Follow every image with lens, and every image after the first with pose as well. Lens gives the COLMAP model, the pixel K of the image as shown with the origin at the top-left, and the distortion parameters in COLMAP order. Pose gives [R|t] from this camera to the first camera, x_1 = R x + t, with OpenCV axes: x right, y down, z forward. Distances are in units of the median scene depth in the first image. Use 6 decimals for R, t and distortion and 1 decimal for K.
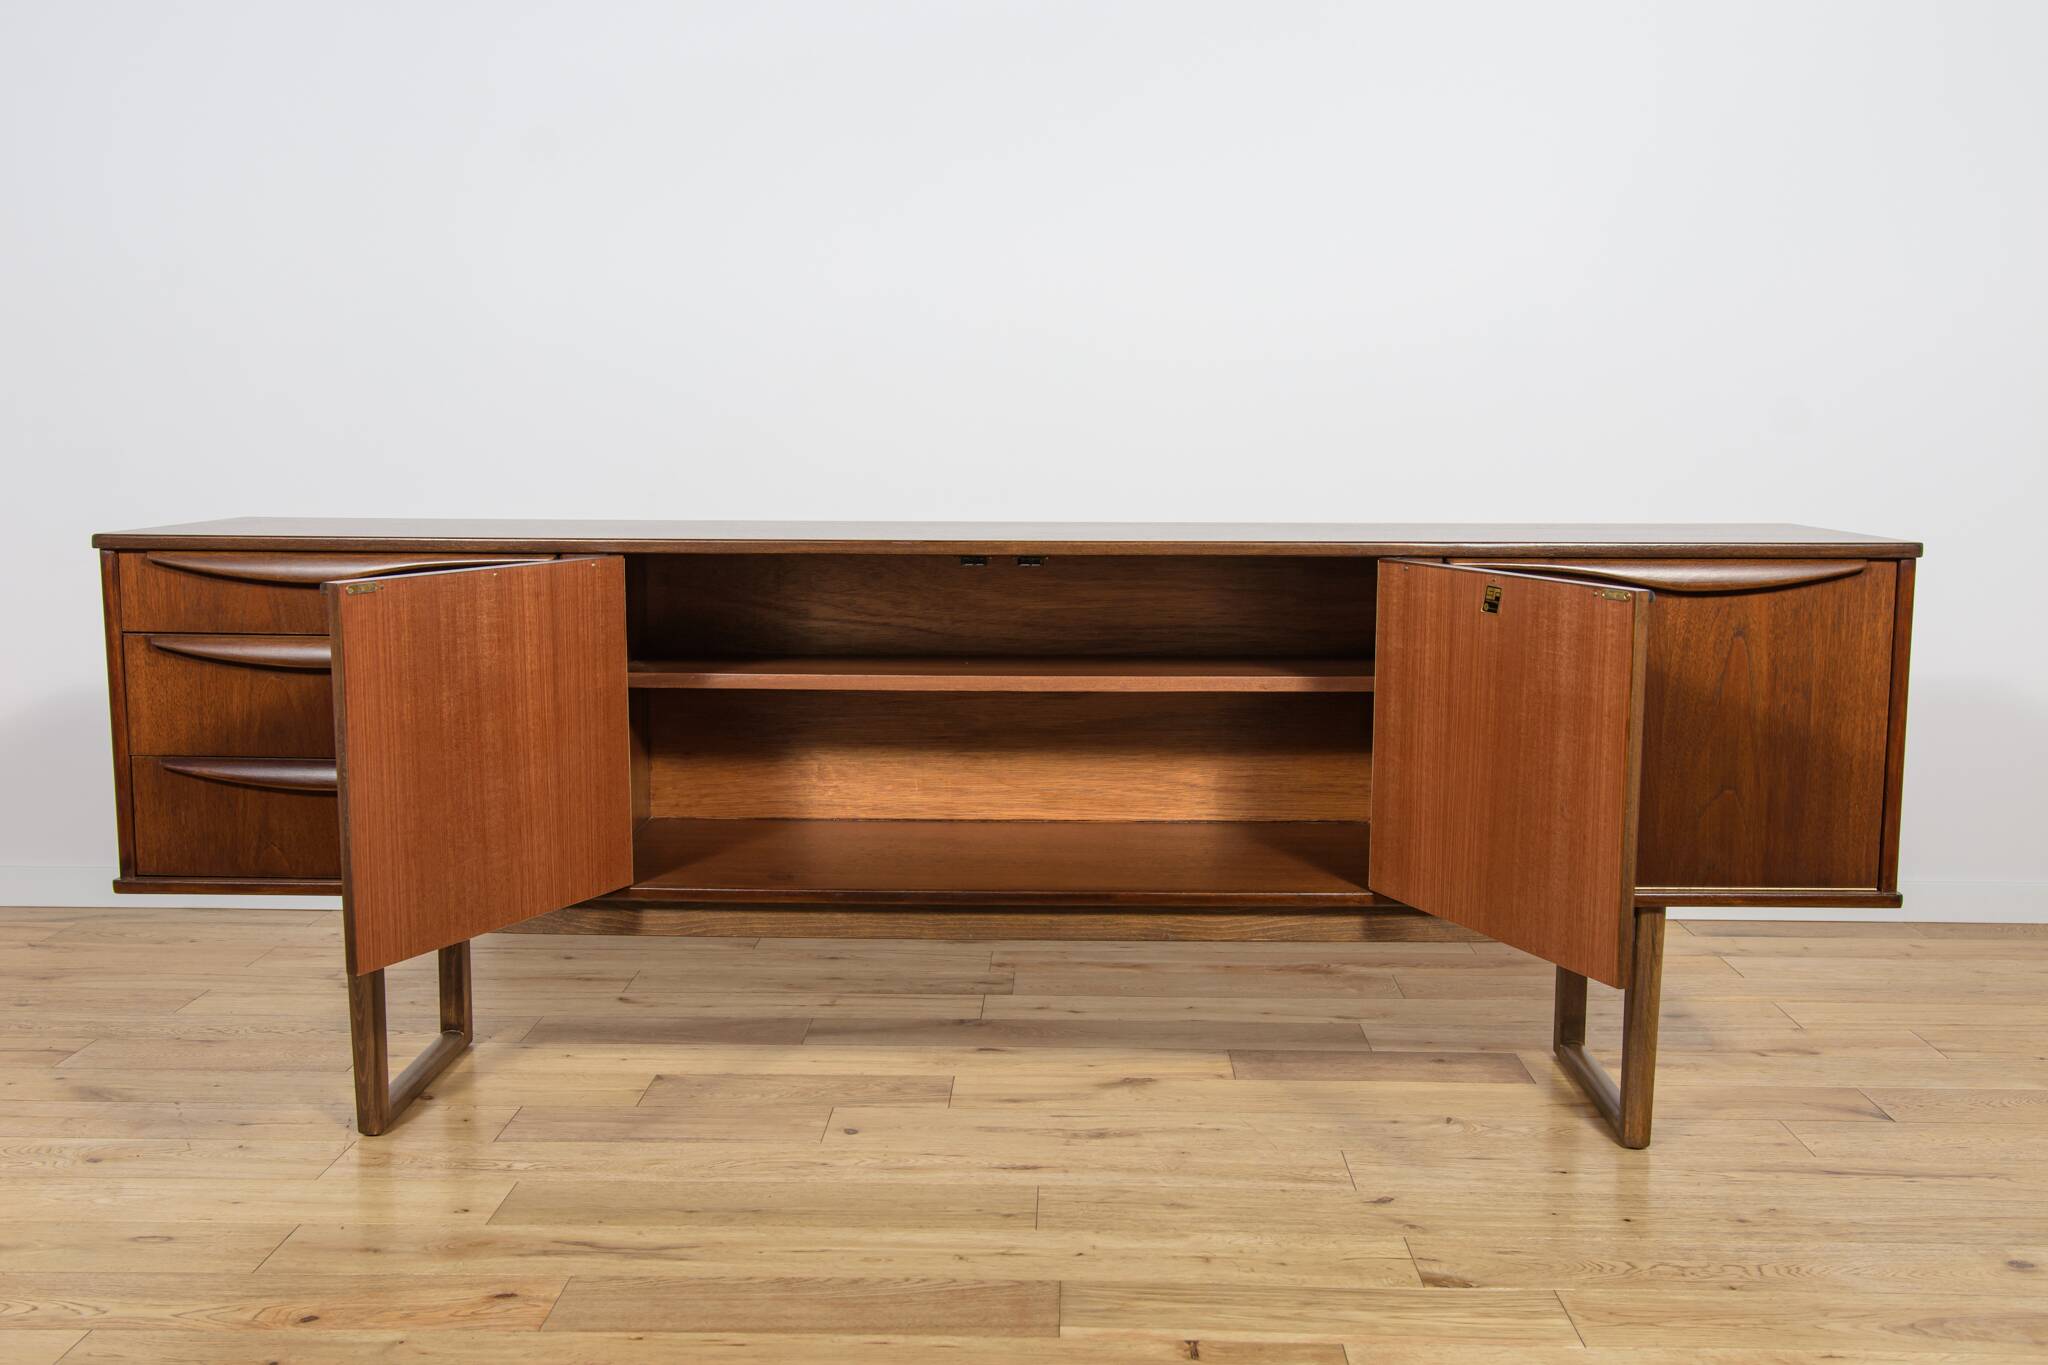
lens RADIAL K [[1988.6, 0, 1036.7], [0, 1988.6, 696.8], [0, 0, 1]] dist [-0.000453, 0.000000]
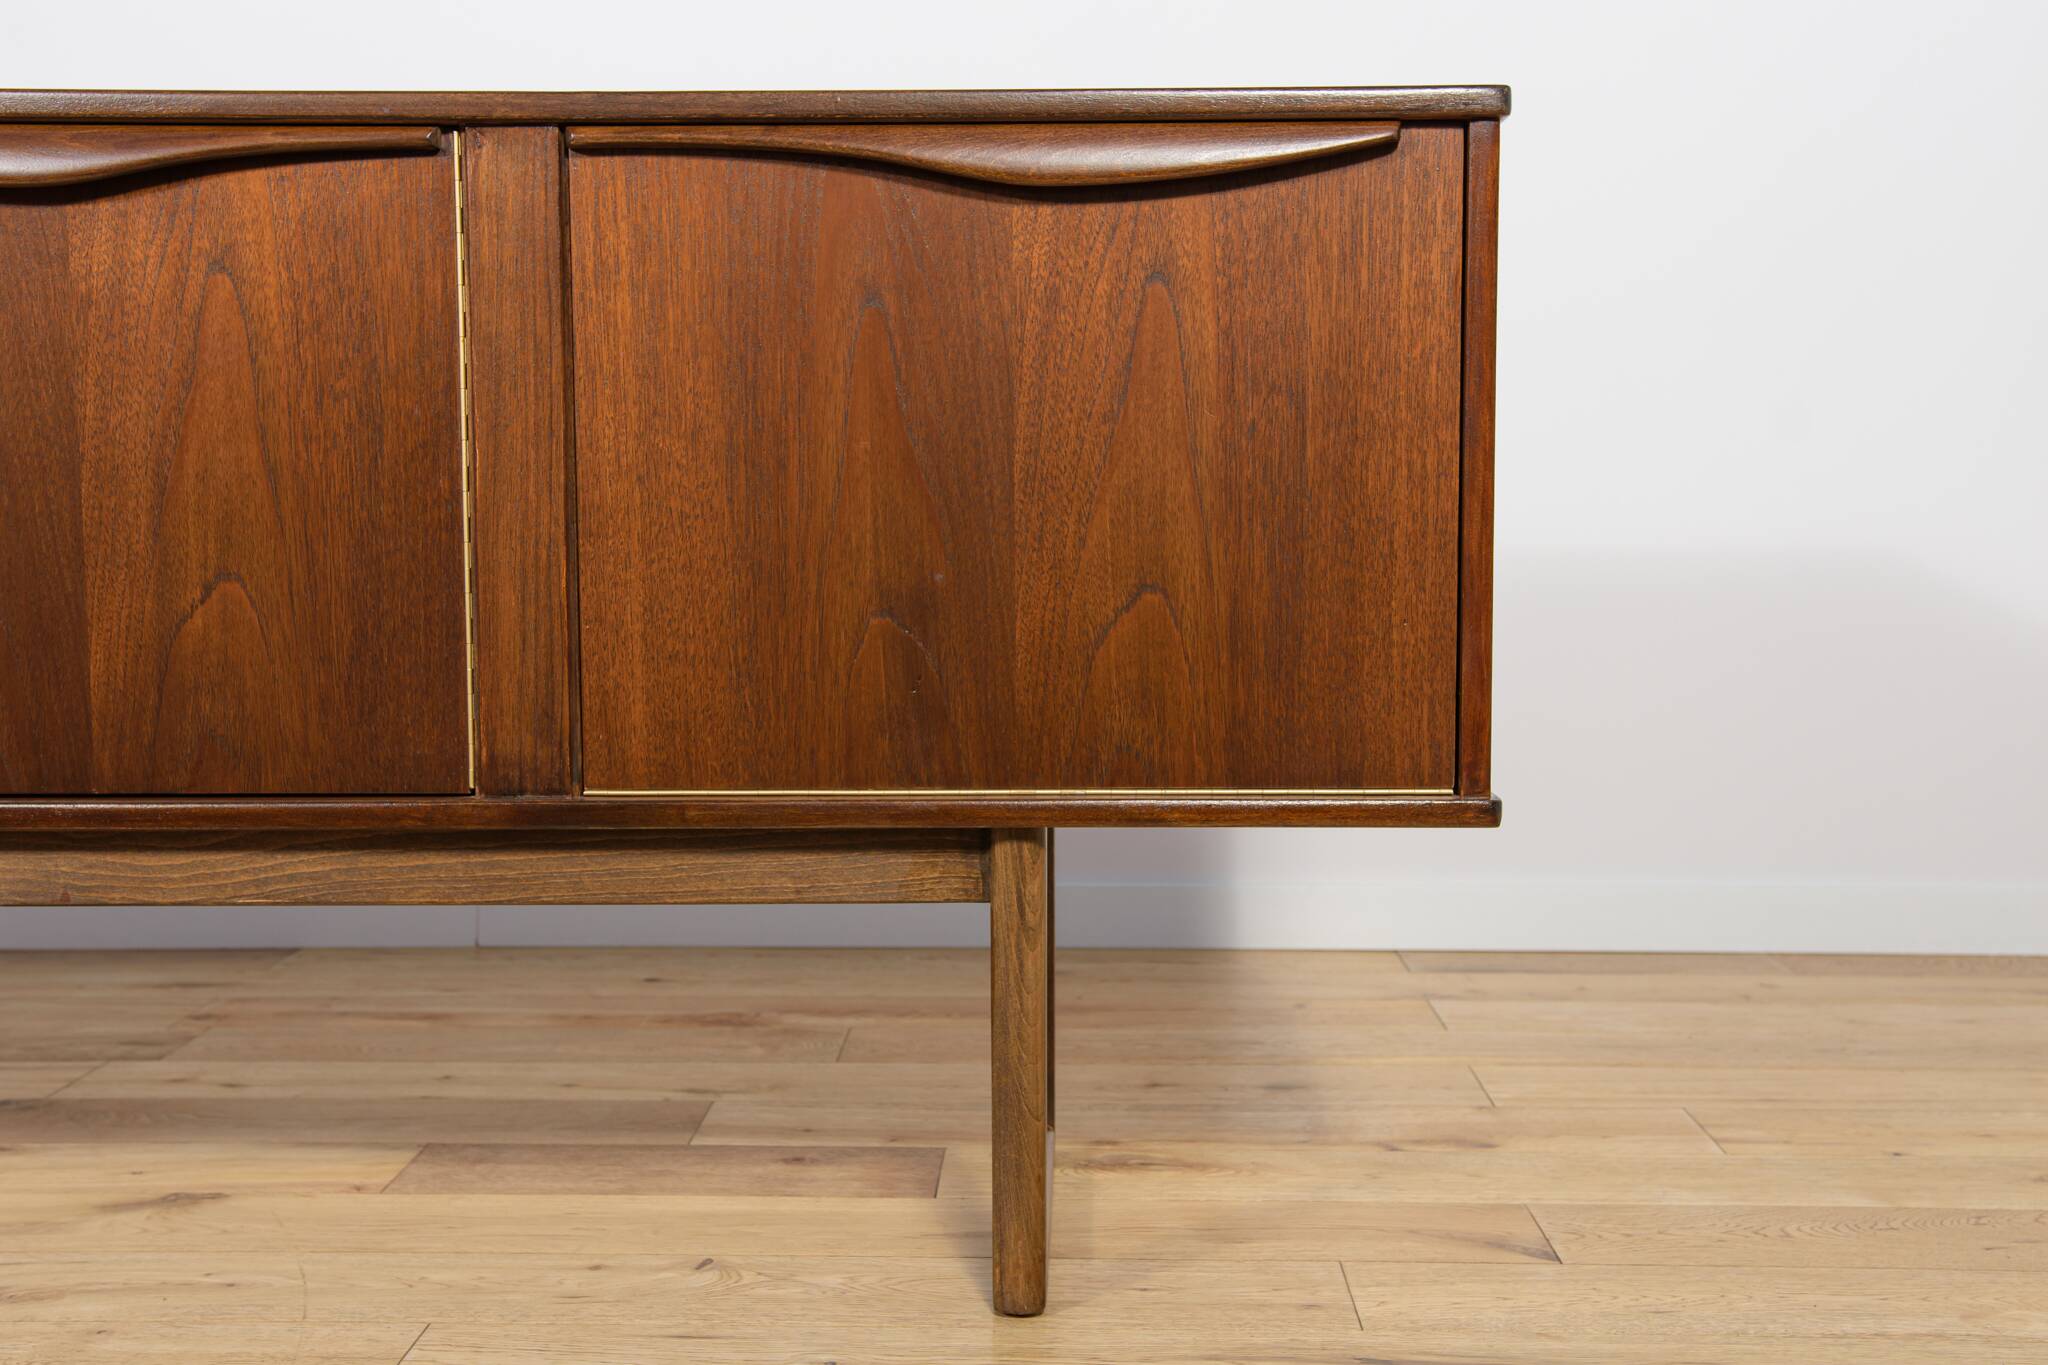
lens RADIAL K [[2354.3, 0, 1039.5], [0, 2354.3, 698.5], [0, 0, 1]] dist [0.037039, 0.000000]
pose [[0.999990, -0.003864, 0.002169, 0.314584], [0.003955, 0.999034, -0.043766, 0.098479], [-0.001998, 0.043774, 0.999039, 0.399545]]
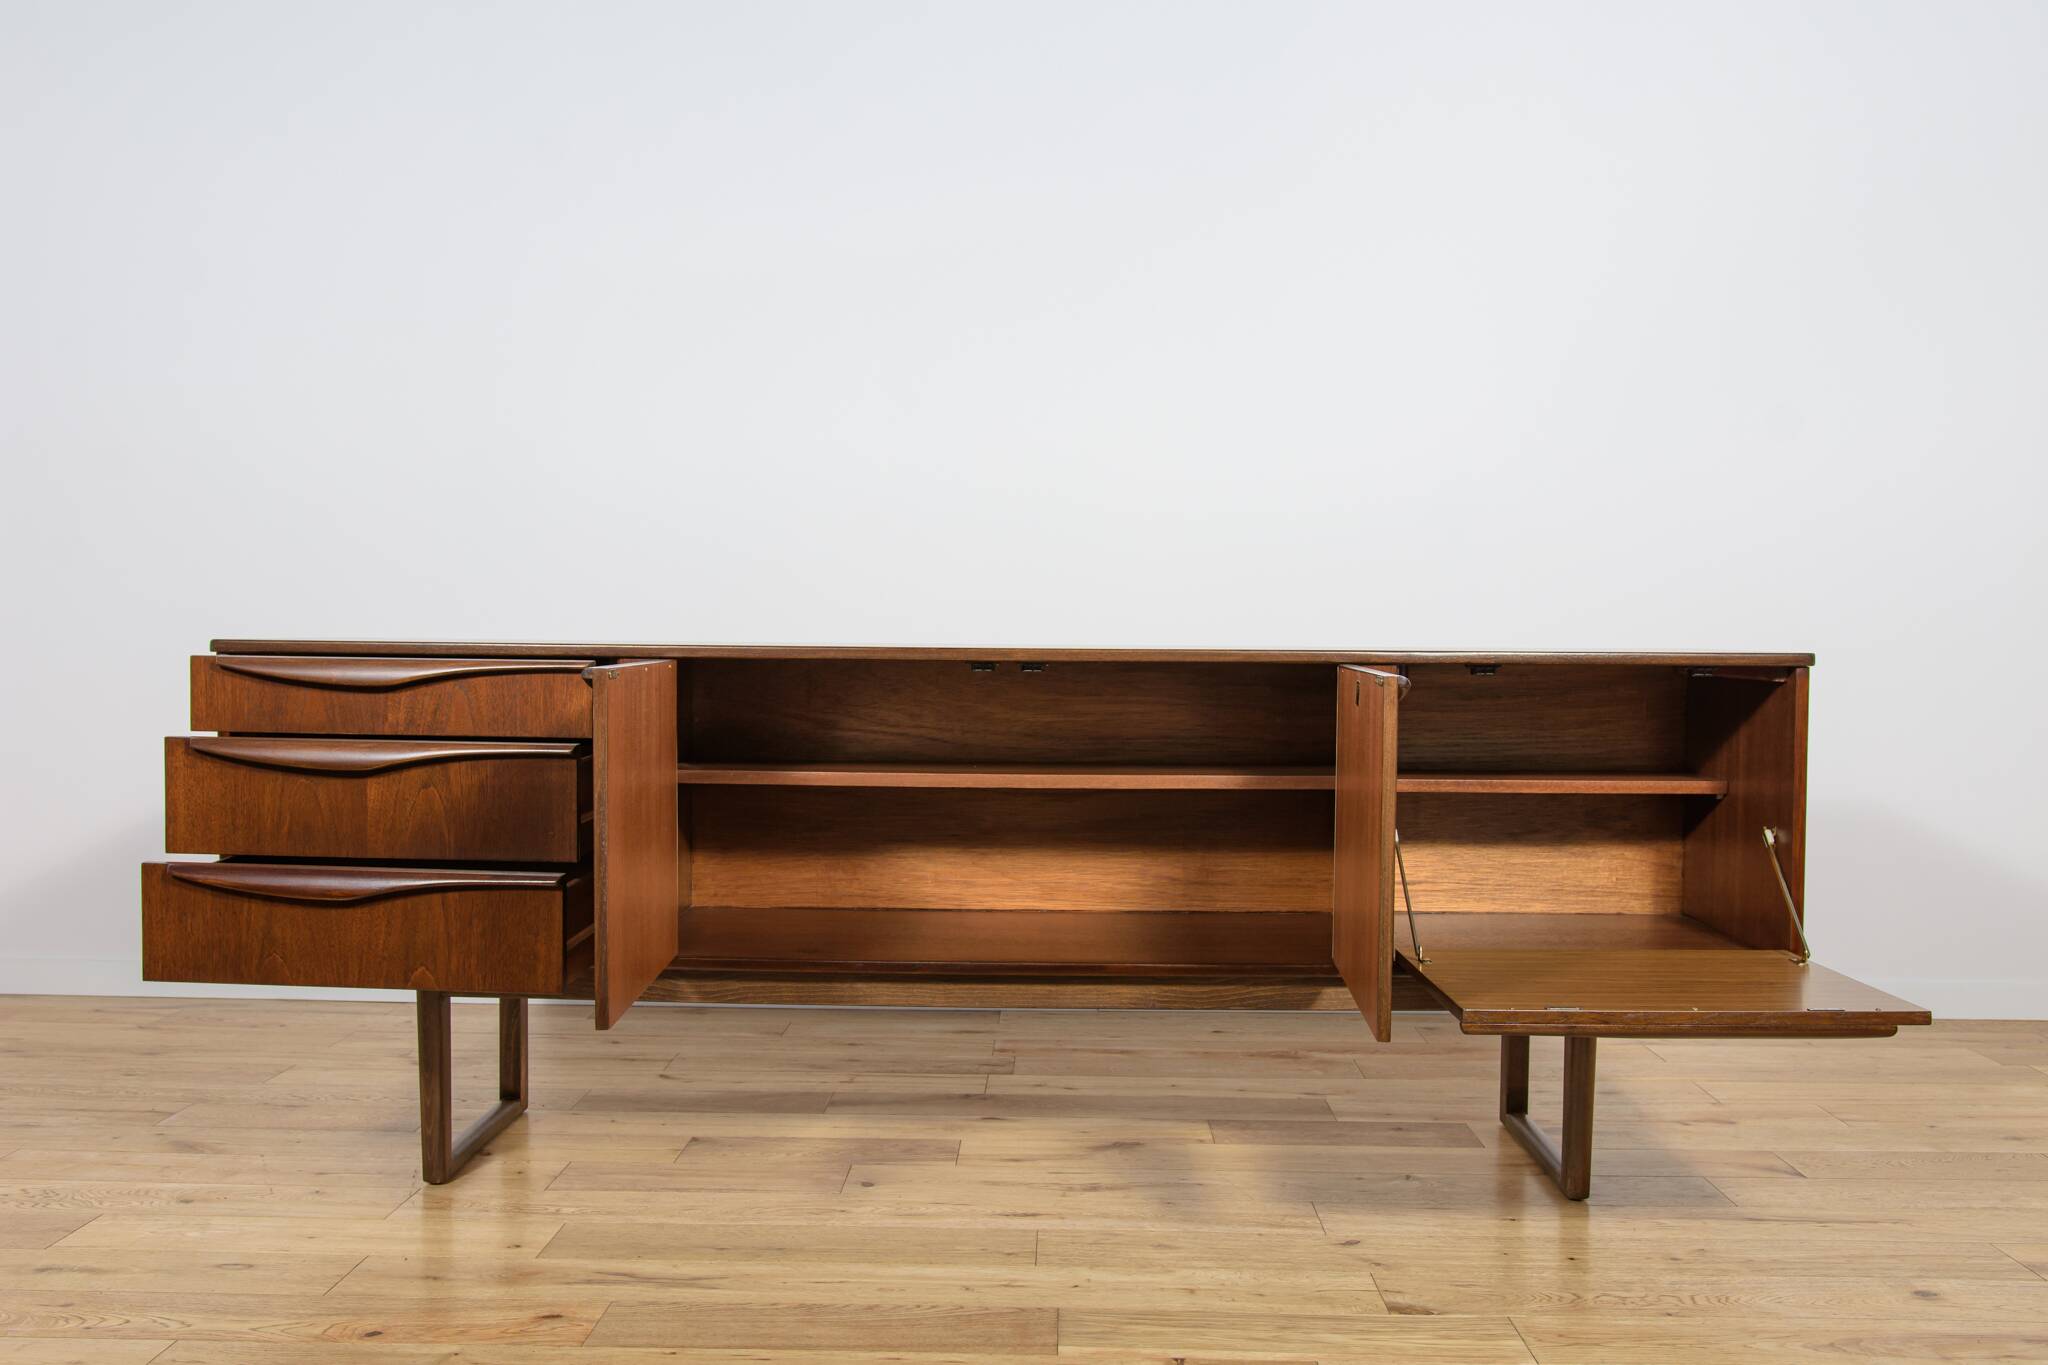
lens RADIAL K [[1742.9, 0, 1036.7], [0, 1742.9, 701.6], [0, 0, 1]] dist [-0.045172, 0.025302]
pose [[0.999984, 0.004893, 0.002842, -0.003684], [-0.004602, 0.995507, -0.094576, 0.044385], [-0.003292, 0.094562, 0.995514, 0.015711]]
